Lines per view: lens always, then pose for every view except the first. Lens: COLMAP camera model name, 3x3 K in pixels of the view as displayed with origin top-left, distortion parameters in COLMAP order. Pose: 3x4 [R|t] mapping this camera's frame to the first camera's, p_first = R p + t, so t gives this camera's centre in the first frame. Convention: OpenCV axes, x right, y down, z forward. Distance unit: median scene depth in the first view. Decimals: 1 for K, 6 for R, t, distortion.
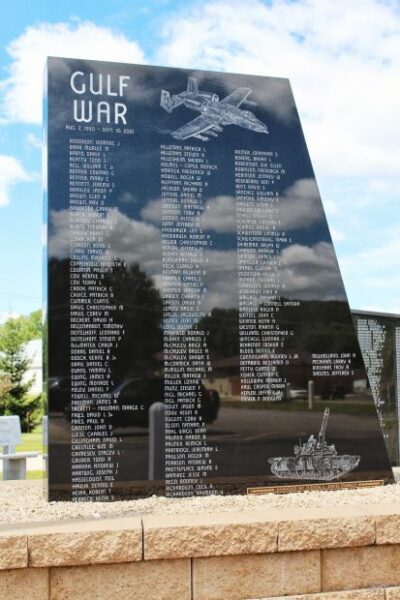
lens RADIAL K [[882.2, 0, 200.0], [0, 882.2, 300.0], [0, 0, 1]] dist [-0.019051, -0.000758]
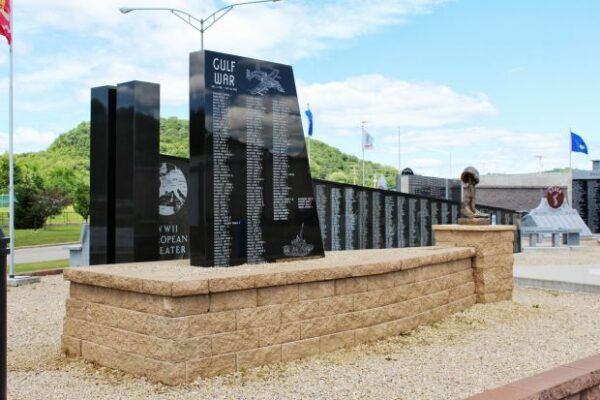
lens RADIAL K [[882.2, 0, 300.0], [0, 882.2, 200.0], [0, 0, 1]] dist [-0.019051, -0.000758]
pose [[0.838451, 0.010921, 0.544867, -1.076537], [-0.062670, 0.995099, 0.076493, -0.102269], [-0.541361, -0.098283, 0.835026, -0.827648]]
